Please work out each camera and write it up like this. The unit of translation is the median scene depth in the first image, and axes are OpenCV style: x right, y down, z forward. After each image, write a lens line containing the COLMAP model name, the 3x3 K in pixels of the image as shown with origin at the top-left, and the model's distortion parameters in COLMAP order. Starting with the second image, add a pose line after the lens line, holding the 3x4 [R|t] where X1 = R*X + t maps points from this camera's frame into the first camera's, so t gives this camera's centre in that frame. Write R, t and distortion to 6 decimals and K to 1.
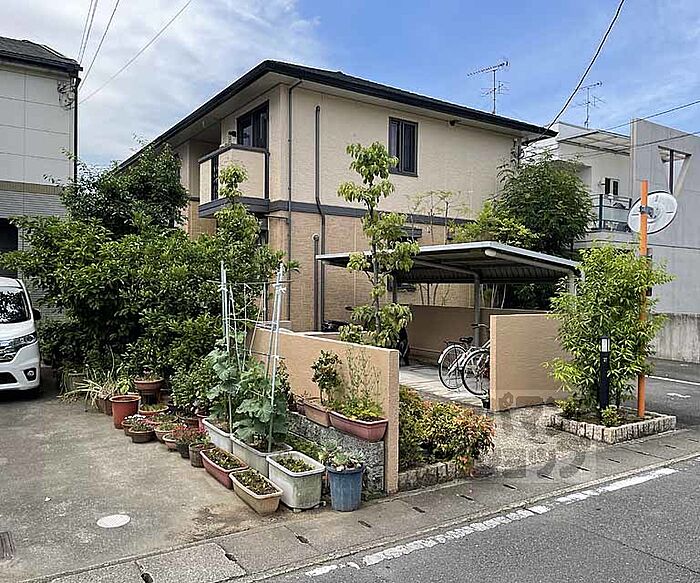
lens RADIAL K [[604.2, 0, 373.7], [0, 604.2, 291.6], [0, 0, 1]] dist [0.002385, -0.001138]
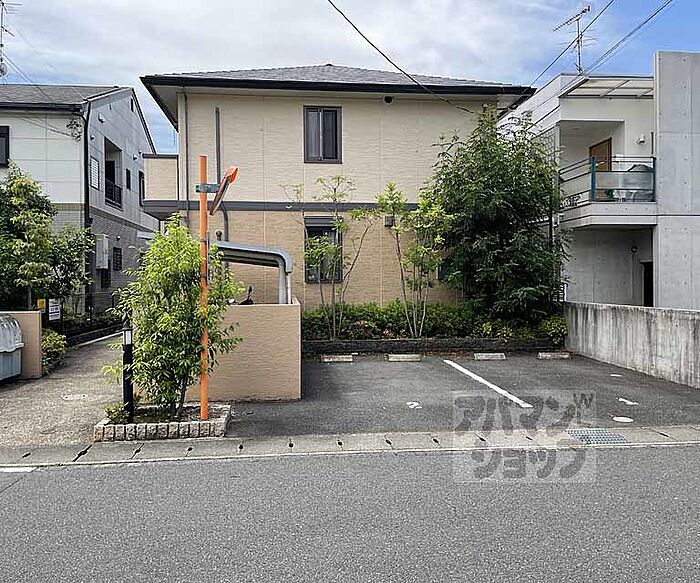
lens RADIAL K [[604.2, 0, 373.7], [0, 604.2, 291.6], [0, 0, 1]] dist [0.002385, -0.001138]
pose [[0.880730, -0.010339, -0.473505, 0.578375], [0.013801, 0.999897, 0.003837, 0.010938], [0.473417, -0.009914, 0.880783, 0.181211]]
